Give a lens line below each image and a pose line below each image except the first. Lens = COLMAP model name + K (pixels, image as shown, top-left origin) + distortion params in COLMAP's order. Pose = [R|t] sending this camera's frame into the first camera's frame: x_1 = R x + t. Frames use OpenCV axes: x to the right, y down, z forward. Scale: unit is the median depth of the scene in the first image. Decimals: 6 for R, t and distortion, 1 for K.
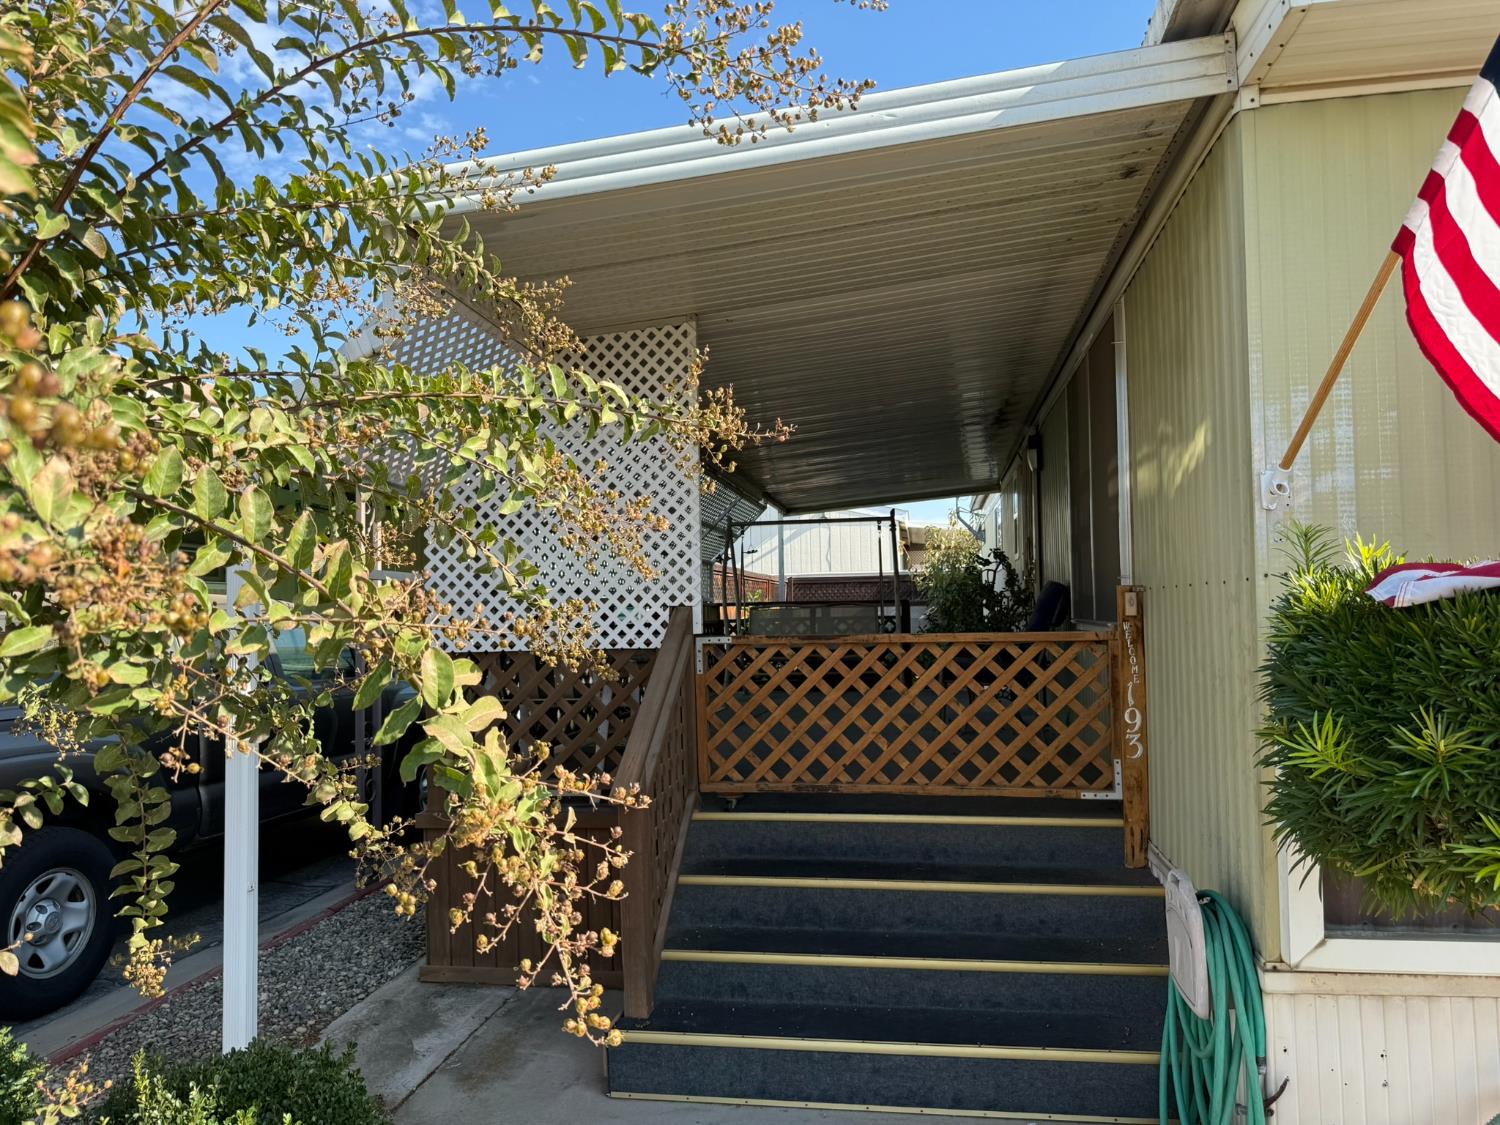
lens RADIAL K [[1048.7, 0, 750.0], [0, 1048.7, 562.5], [0, 0, 1]] dist [0.103257, -0.177973]
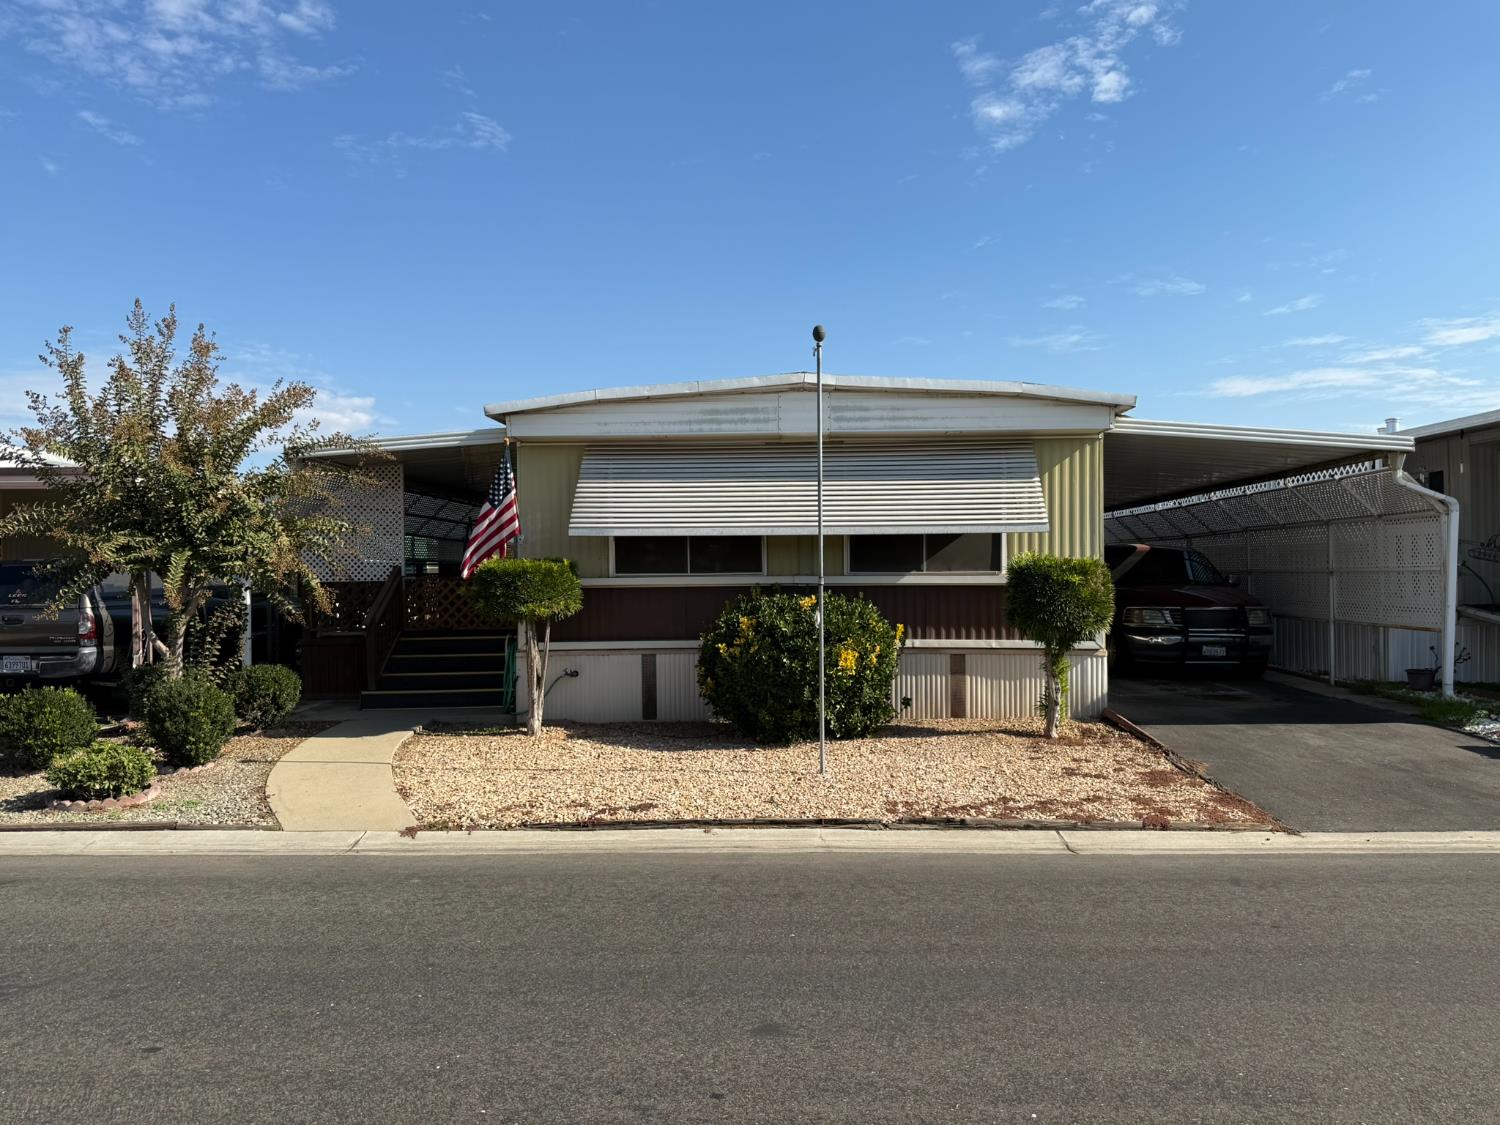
lens RADIAL K [[1048.7, 0, 750.0], [0, 1048.7, 562.5], [0, 0, 1]] dist [0.103257, -0.177973]
pose [[0.990633, 0.005606, 0.136436, 0.523255], [-0.012117, 0.998824, 0.046939, -0.121485], [-0.136013, -0.048153, 0.989536, -2.099437]]
